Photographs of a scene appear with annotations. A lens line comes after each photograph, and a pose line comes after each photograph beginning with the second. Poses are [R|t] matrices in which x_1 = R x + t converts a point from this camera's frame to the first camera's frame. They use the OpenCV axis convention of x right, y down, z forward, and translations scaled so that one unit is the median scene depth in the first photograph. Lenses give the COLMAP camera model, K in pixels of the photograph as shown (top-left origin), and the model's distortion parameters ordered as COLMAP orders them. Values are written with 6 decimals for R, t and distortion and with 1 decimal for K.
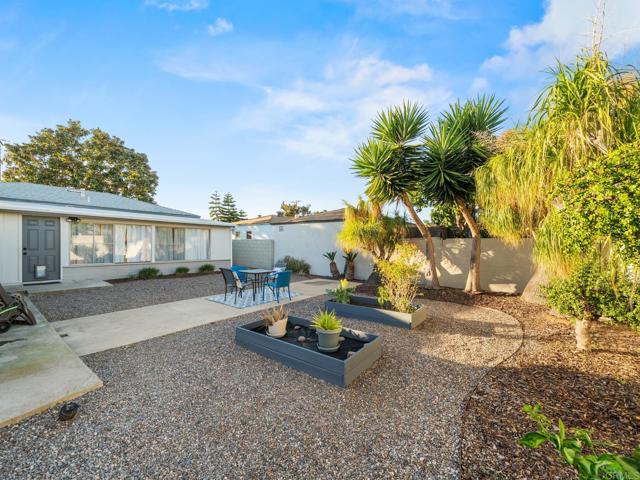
lens RADIAL K [[258.7, 0, 322.3], [0, 258.7, 244.7], [0, 0, 1]] dist [0.001095, 0.000133]
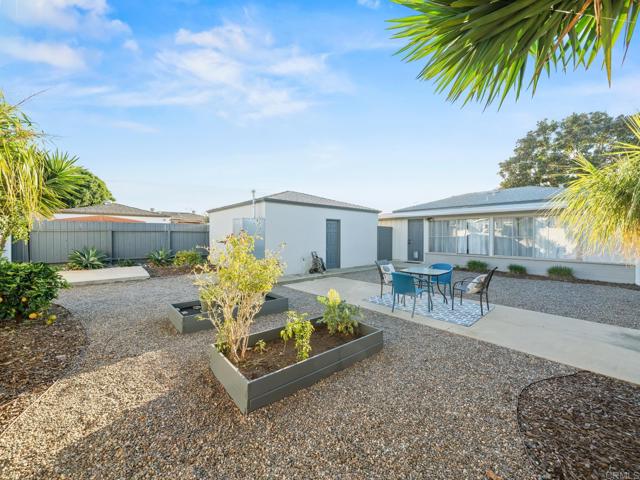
lens RADIAL K [[240.3, 0, 312.0], [0, 240.3, 234.6], [0, 0, 1]] dist [-0.001134, -0.000093]
pose [[-0.211092, -0.014059, -0.977365, 0.354835], [-0.002456, 0.999901, -0.013853, 0.003207], [0.977463, -0.000524, -0.211106, 0.555647]]
